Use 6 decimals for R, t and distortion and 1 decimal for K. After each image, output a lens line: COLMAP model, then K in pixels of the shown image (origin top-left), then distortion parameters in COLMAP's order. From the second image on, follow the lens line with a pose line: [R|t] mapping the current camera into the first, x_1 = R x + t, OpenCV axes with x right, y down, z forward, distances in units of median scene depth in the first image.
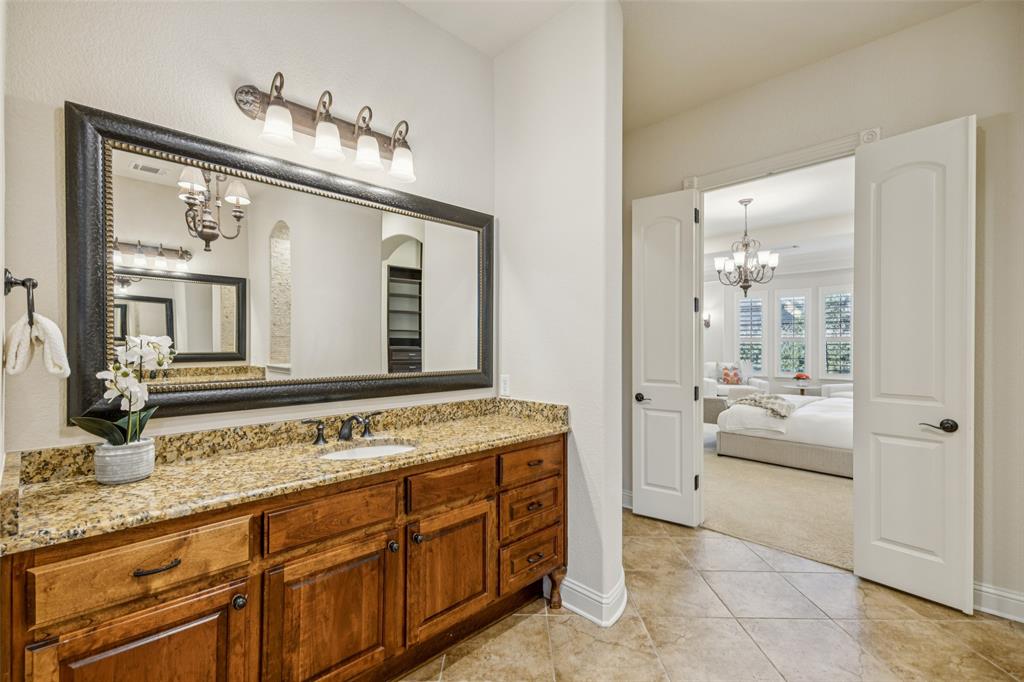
lens RADIAL K [[464.3, 0, 512.5], [0, 464.3, 339.9], [0, 0, 1]] dist [0.001724, 0.000083]
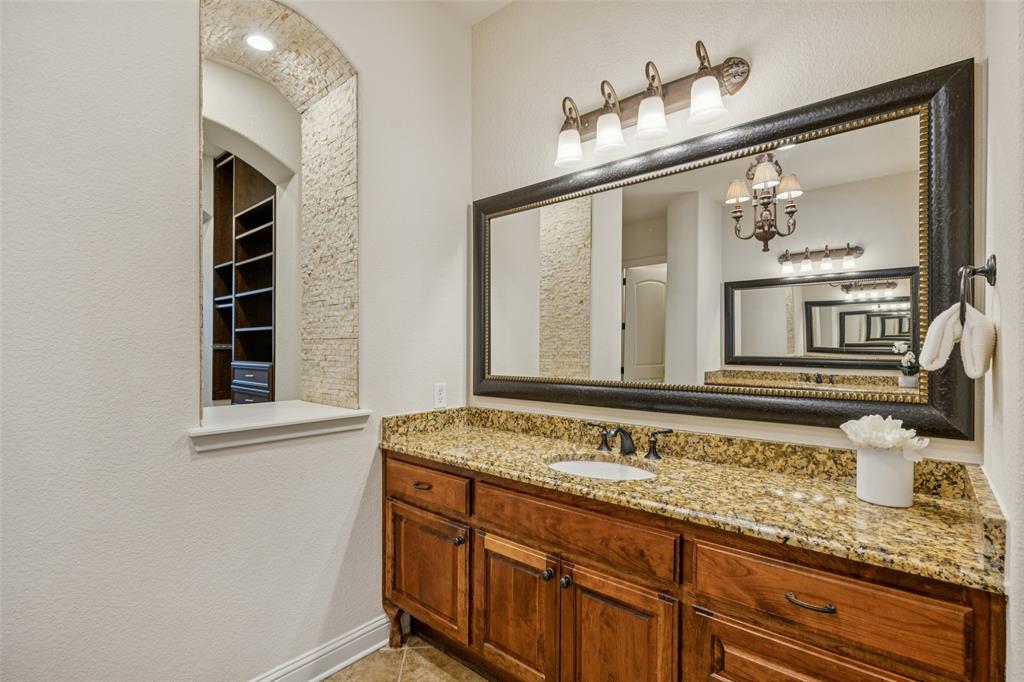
lens RADIAL K [[494.4, 0, 512.3], [0, 494.4, 343.2], [0, 0, 1]] dist [0.000430, 0.000245]
pose [[0.059242, -0.009698, -0.998197, 0.568356], [0.002230, 0.999952, -0.009583, 0.012726], [0.998241, -0.001659, 0.059261, 0.724782]]
